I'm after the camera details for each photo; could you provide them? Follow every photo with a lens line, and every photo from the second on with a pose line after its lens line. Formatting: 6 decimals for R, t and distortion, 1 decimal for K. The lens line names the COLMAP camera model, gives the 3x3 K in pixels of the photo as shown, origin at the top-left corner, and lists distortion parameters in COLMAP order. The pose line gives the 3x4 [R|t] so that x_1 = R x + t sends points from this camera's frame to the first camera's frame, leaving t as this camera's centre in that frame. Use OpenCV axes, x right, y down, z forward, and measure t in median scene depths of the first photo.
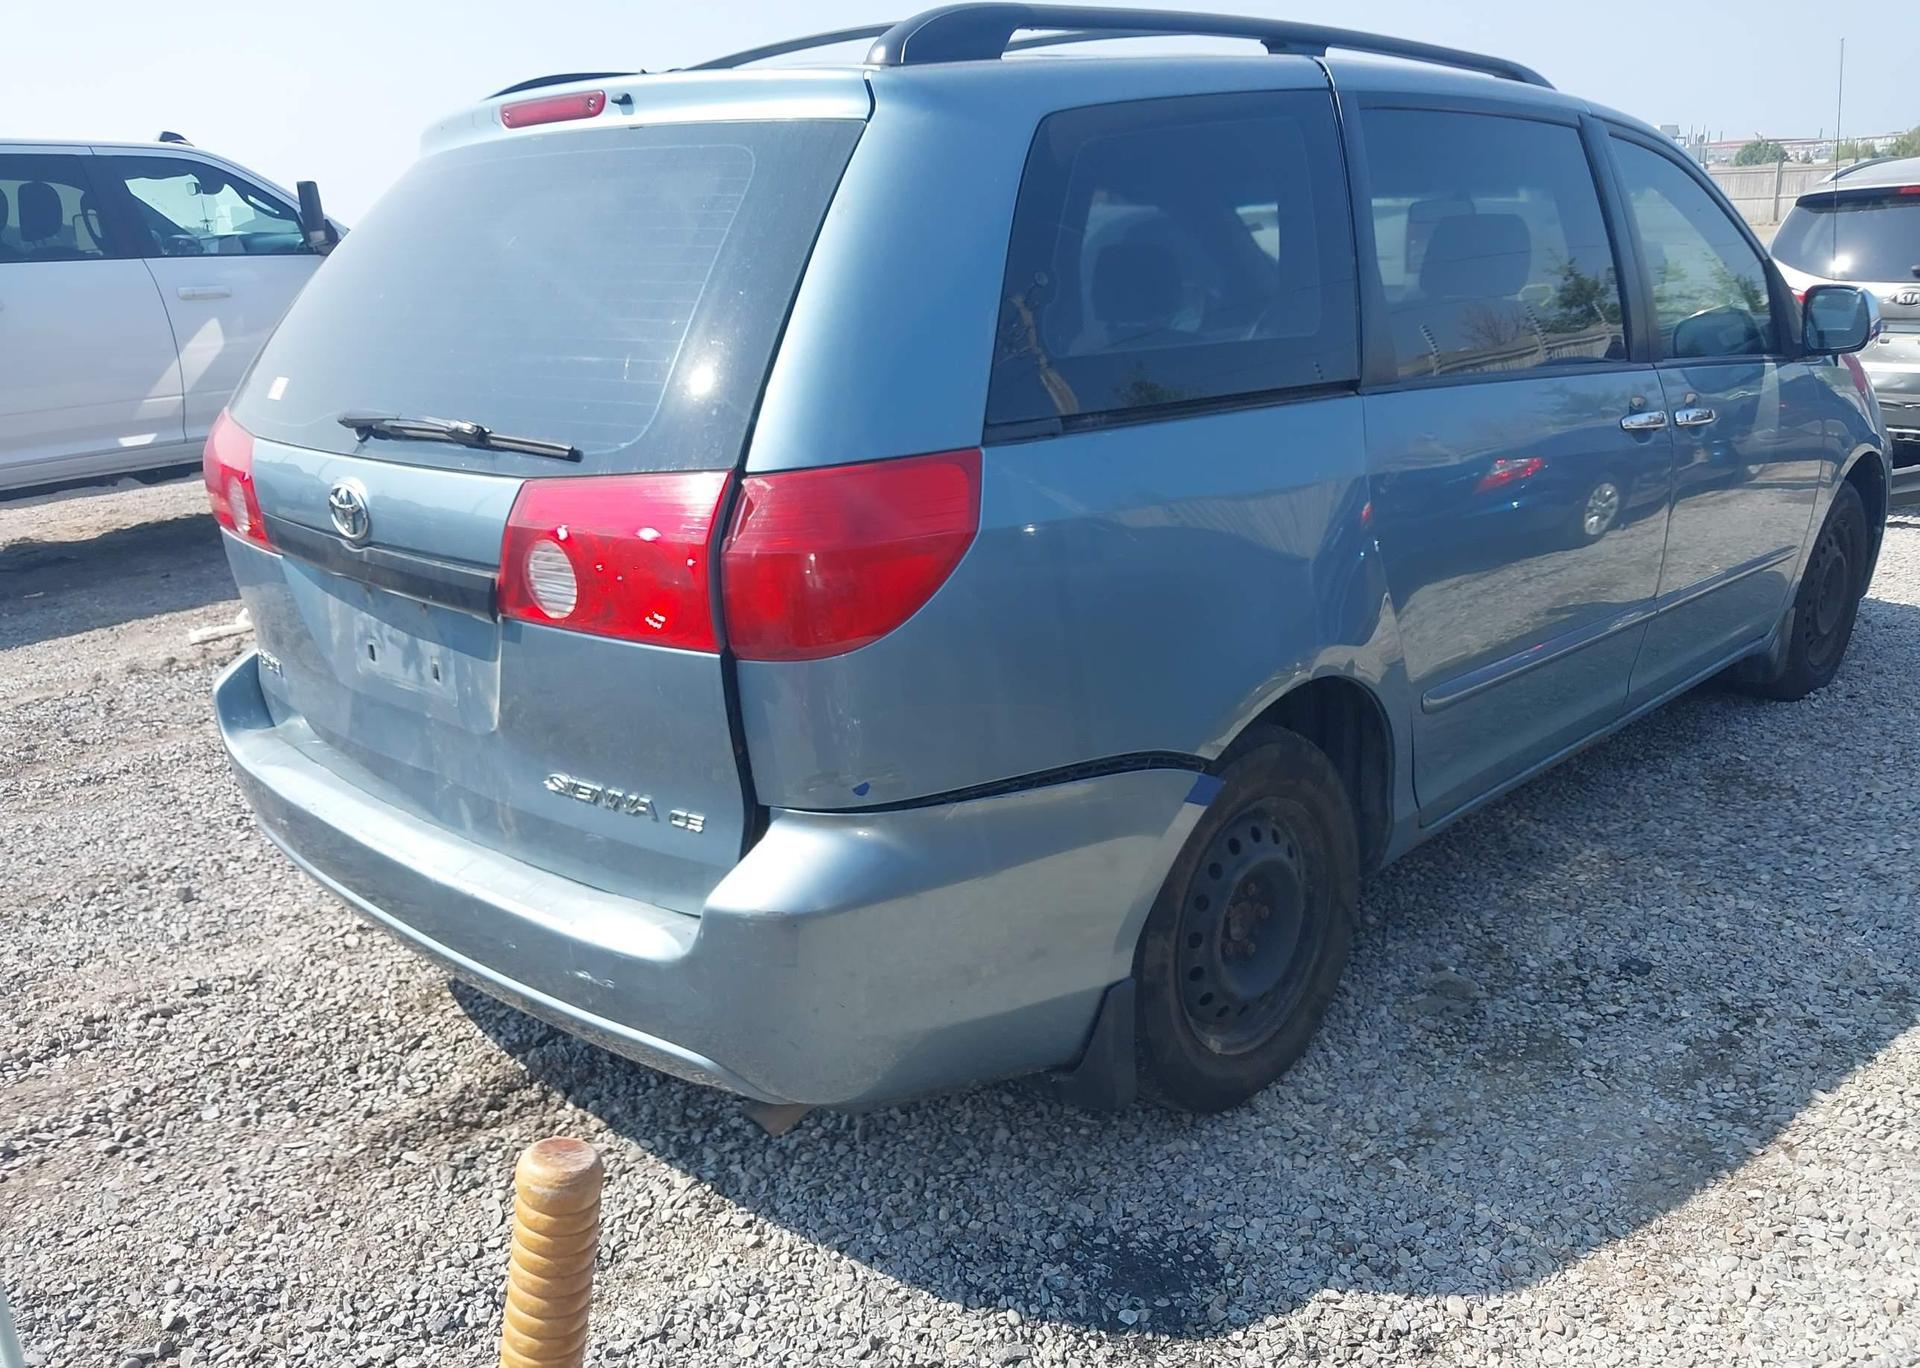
lens RADIAL K [[1659.2, 0, 970.4], [0, 1659.2, 676.2], [0, 0, 1]] dist [0.031544, -0.061504]
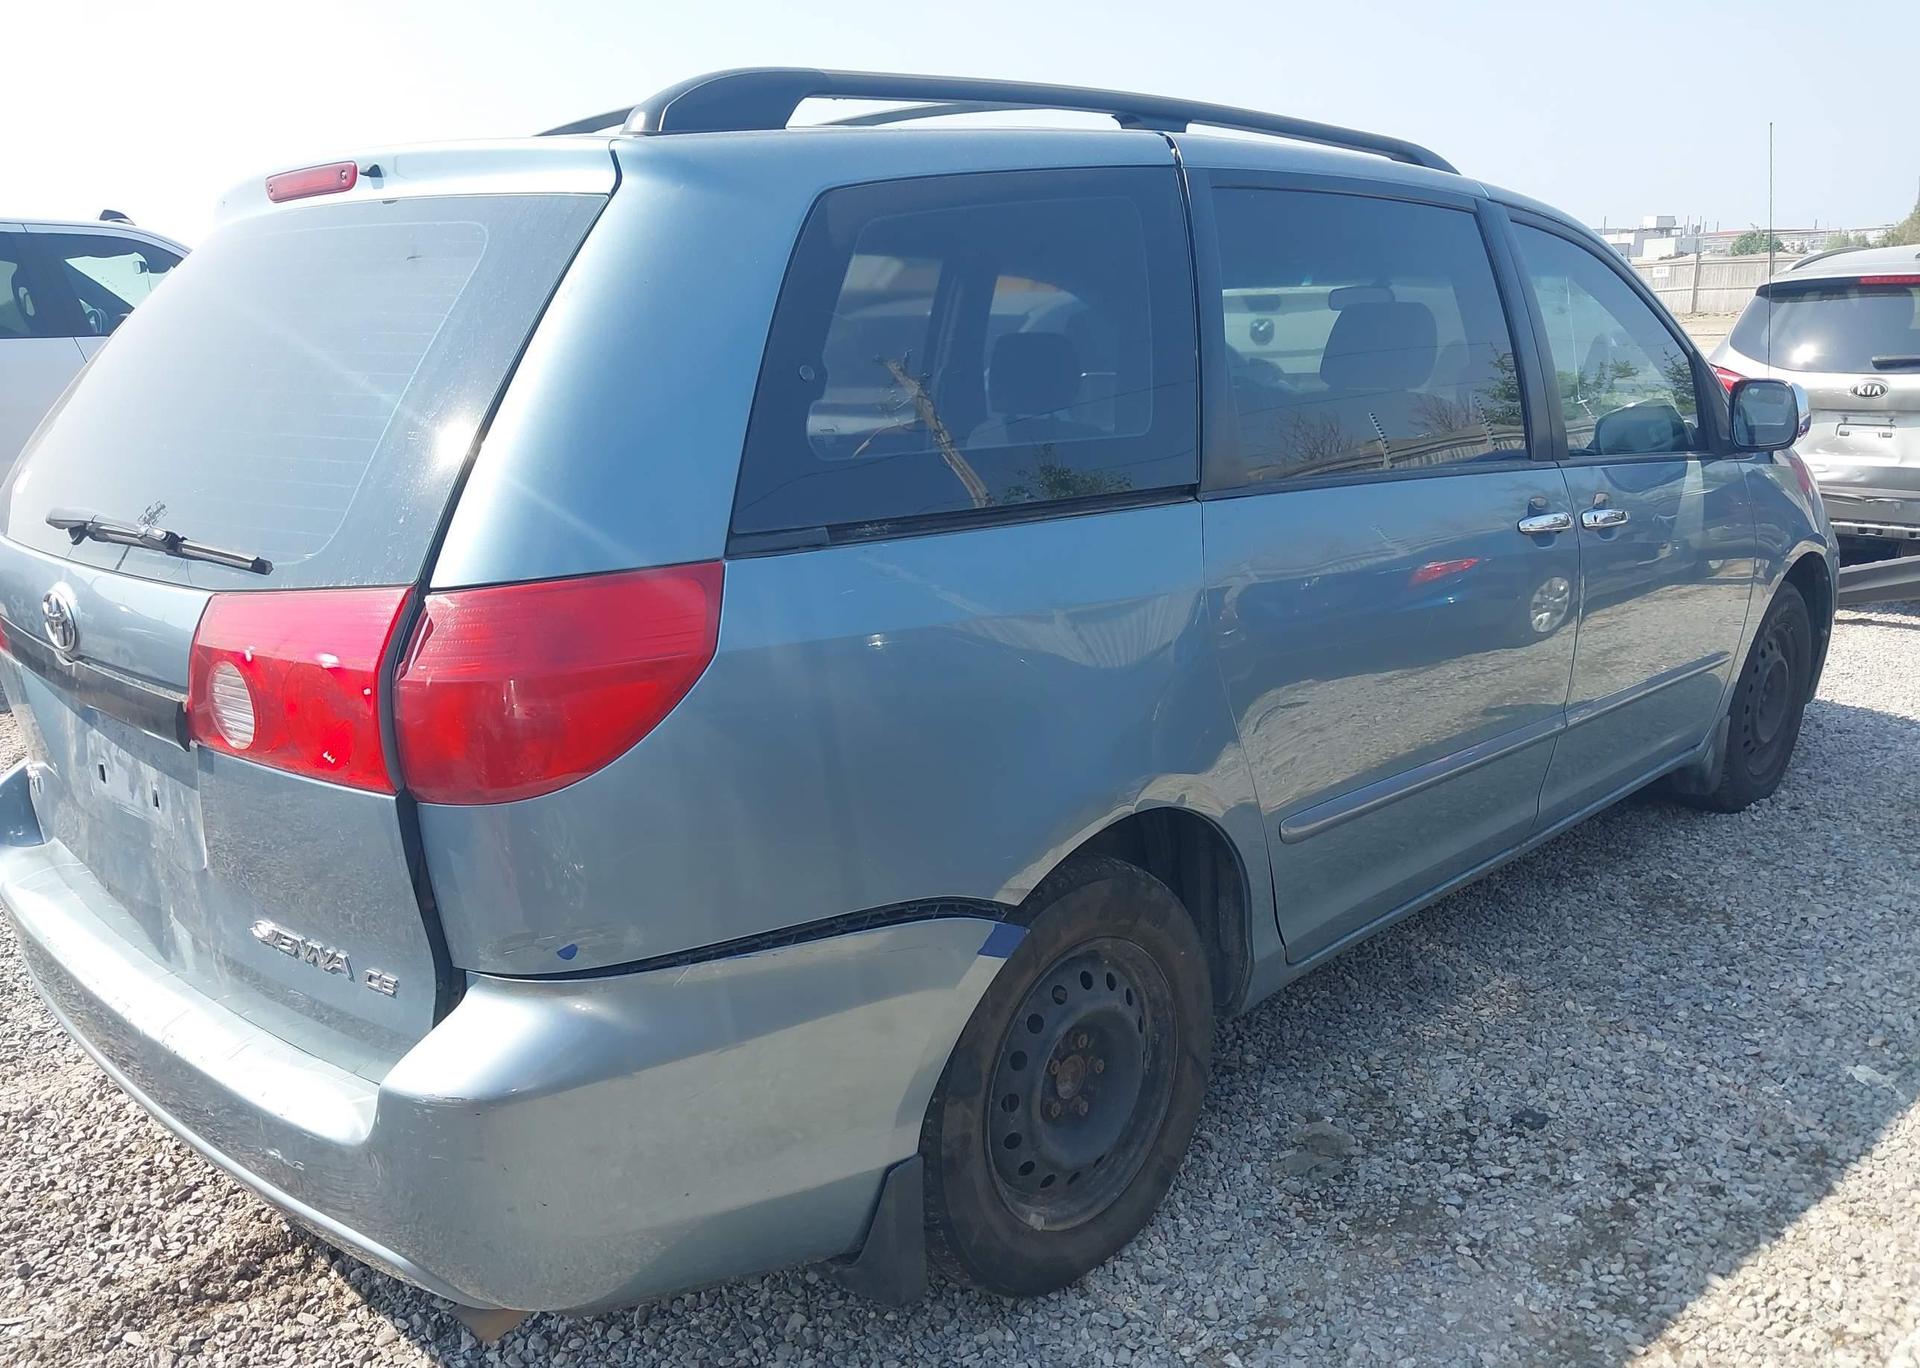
lens RADIAL K [[1650.5, 0, 960.0], [0, 1650.5, 684.0], [0, 0, 1]] dist [0.031291, -0.058507]
pose [[0.999953, 0.008117, -0.005269, 0.099004], [-0.008330, 0.999095, -0.041700, -0.025972], [0.004925, 0.041742, 0.999116, 0.089323]]
